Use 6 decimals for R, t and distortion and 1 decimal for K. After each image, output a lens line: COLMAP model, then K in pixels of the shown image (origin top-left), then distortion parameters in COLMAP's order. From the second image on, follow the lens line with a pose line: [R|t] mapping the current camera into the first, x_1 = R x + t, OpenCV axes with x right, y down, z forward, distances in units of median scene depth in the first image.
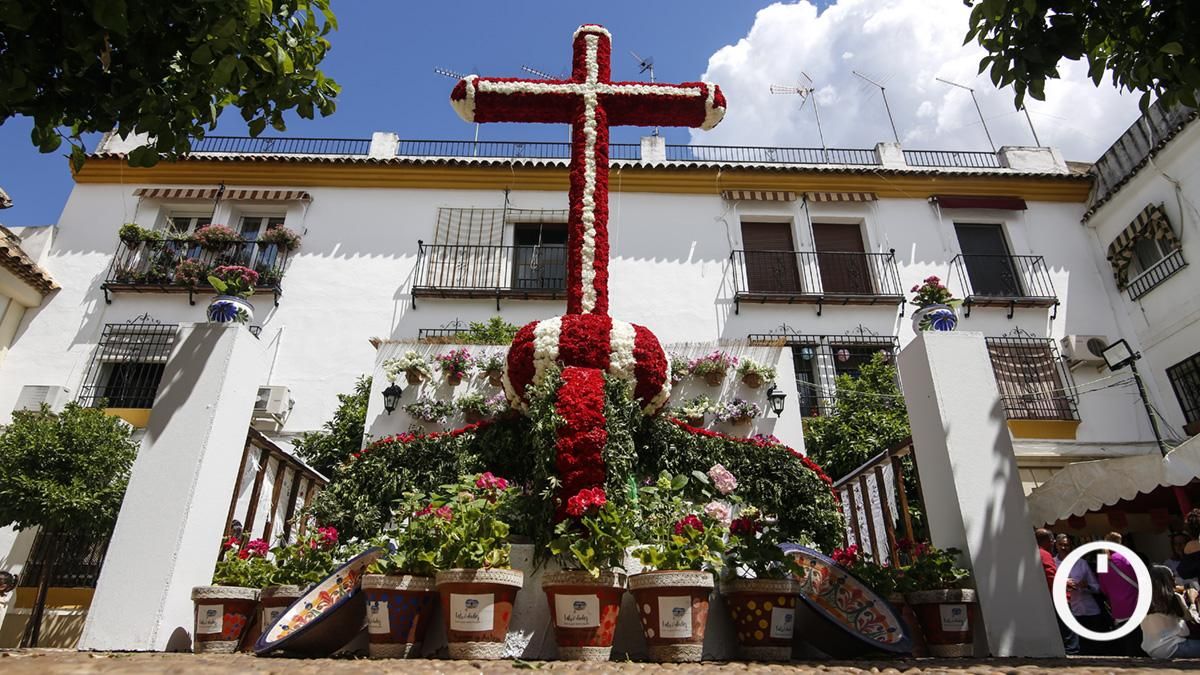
lens RADIAL K [[654.7, 0, 597.7], [0, 654.7, 344.6], [0, 0, 1]] dist [-0.009147, -0.000772]
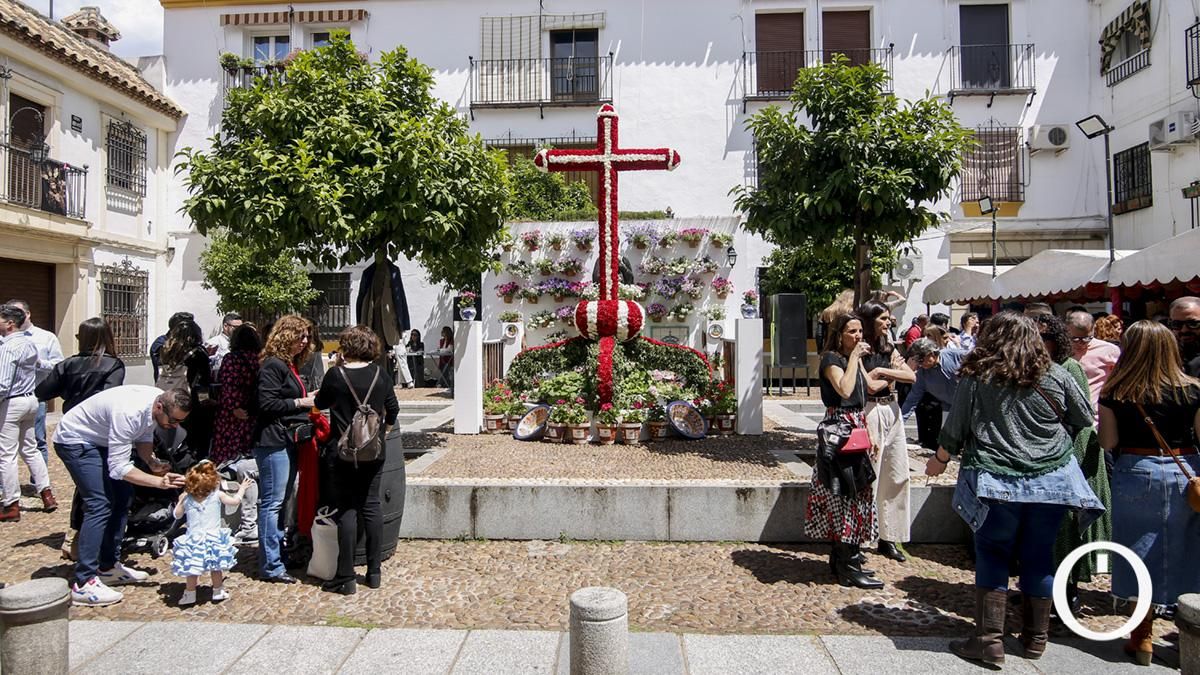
lens RADIAL K [[727.2, 0, 581.5], [0, 727.2, 314.9], [0, 0, 1]] dist [-0.006142, -0.000242]
pose [[0.996315, -0.014877, -0.084474, 0.028204], [0.048343, 0.910915, 0.409752, -0.277953], [0.070853, -0.412326, 0.908277, -0.366447]]
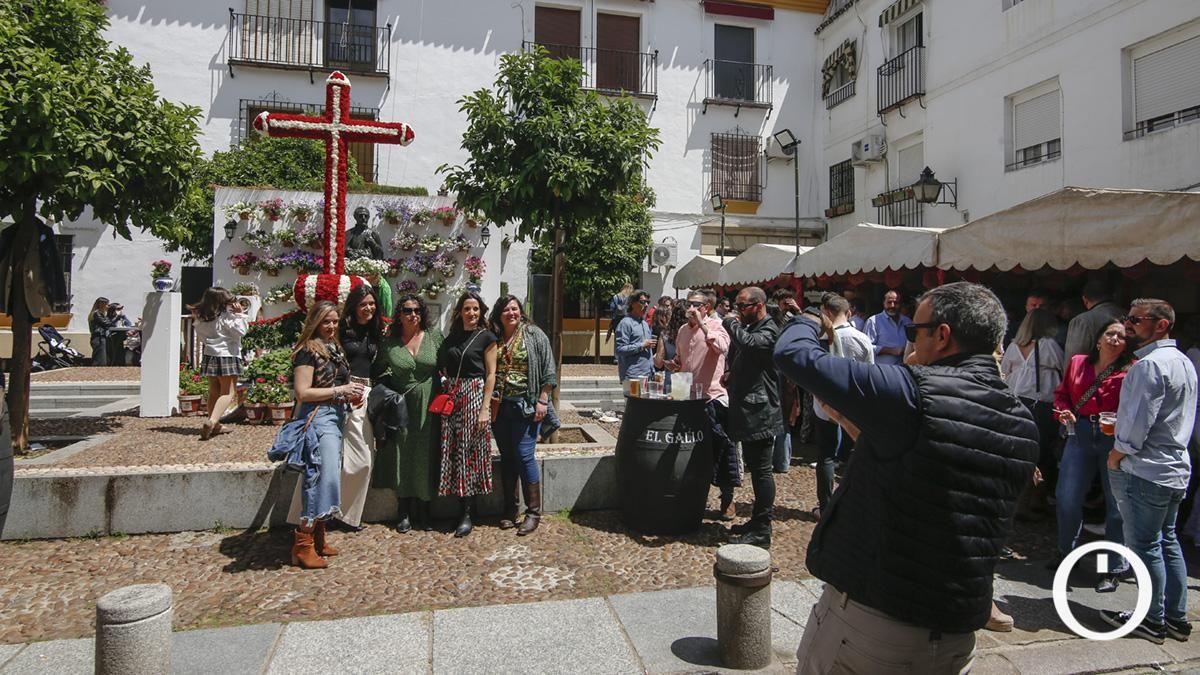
lens RADIAL K [[709.0, 0, 612.1], [0, 709.0, 290.6], [0, 0, 1]] dist [-0.008546, -0.001448]
pose [[0.977959, 0.011525, 0.208477, 0.111537], [-0.095506, 0.912590, 0.397564, -0.274970], [-0.185673, -0.408713, 0.893577, -0.363821]]
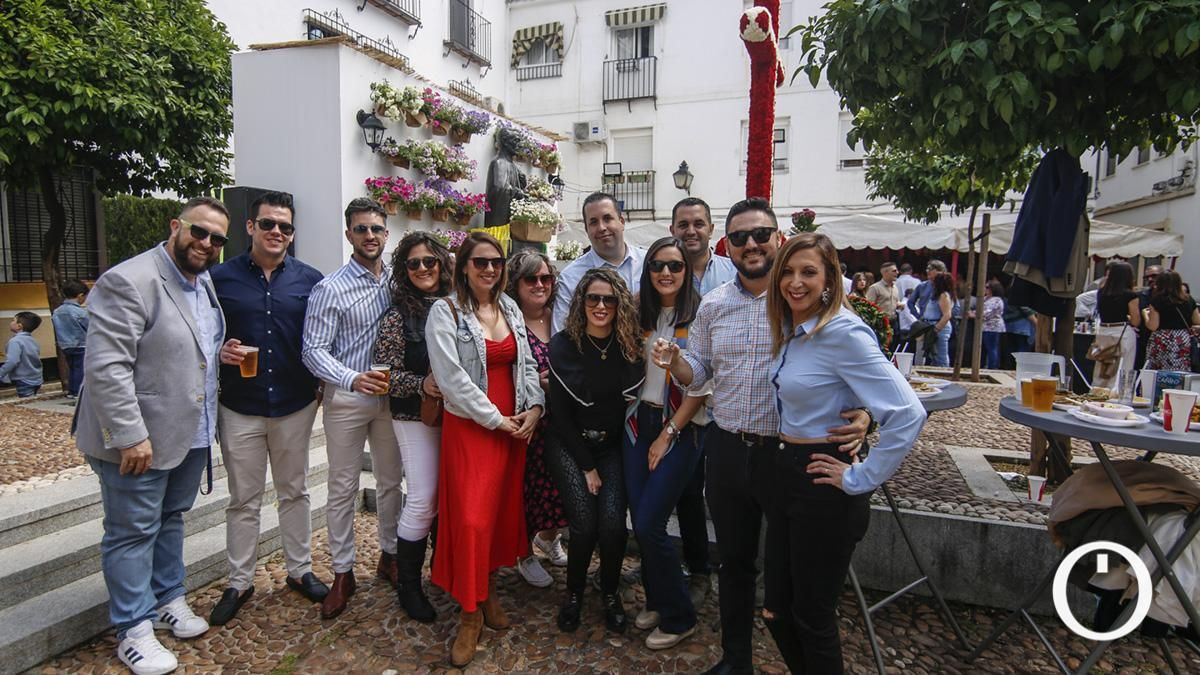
lens RADIAL K [[695.4, 0, 600.0], [0, 695.4, 337.5], [0, 0, 1]] dist [0.000782, 0.000185]
pose [[0.363620, -0.078688, 0.928218, -0.564844], [-0.415378, 0.878187, 0.237167, -0.011455], [-0.833811, -0.471801, 0.286641, 0.176873]]
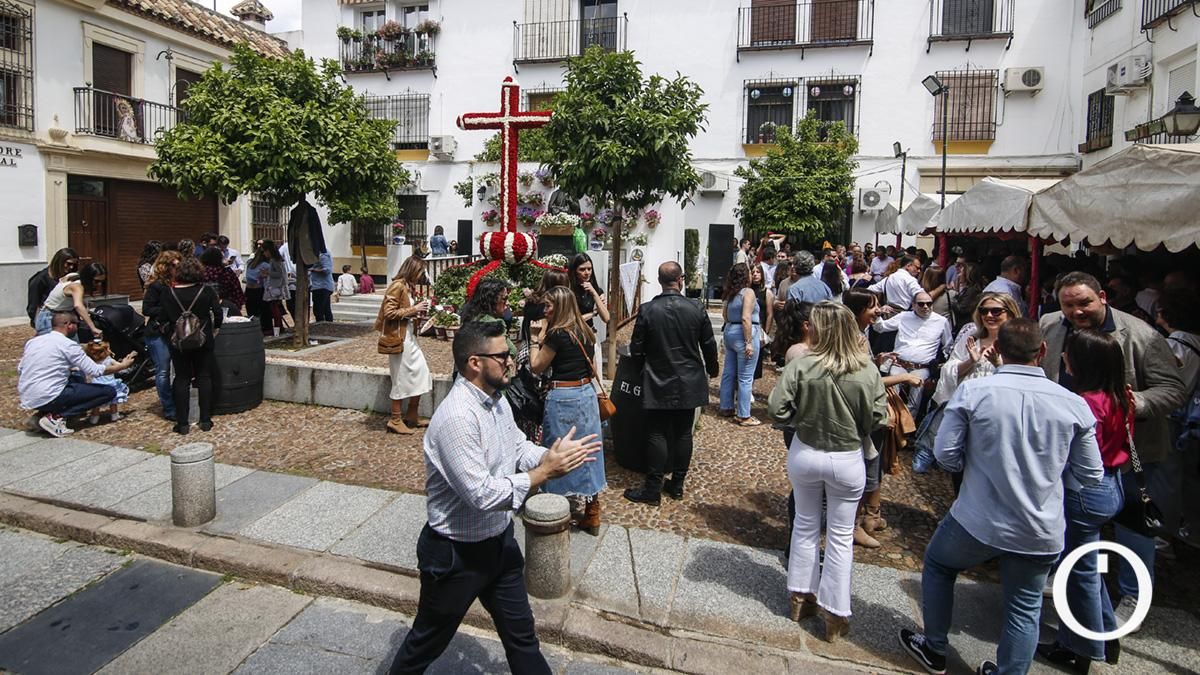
lens RADIAL K [[604.9, 0, 595.4], [0, 604.9, 271.8], [0, 0, 1]] dist [-0.016398, 0.000014]
pose [[0.957833, 0.033598, -0.285353, 0.315503], [0.109303, 0.875862, 0.470019, -0.299794], [0.265722, -0.481390, 0.835258, -0.345089]]
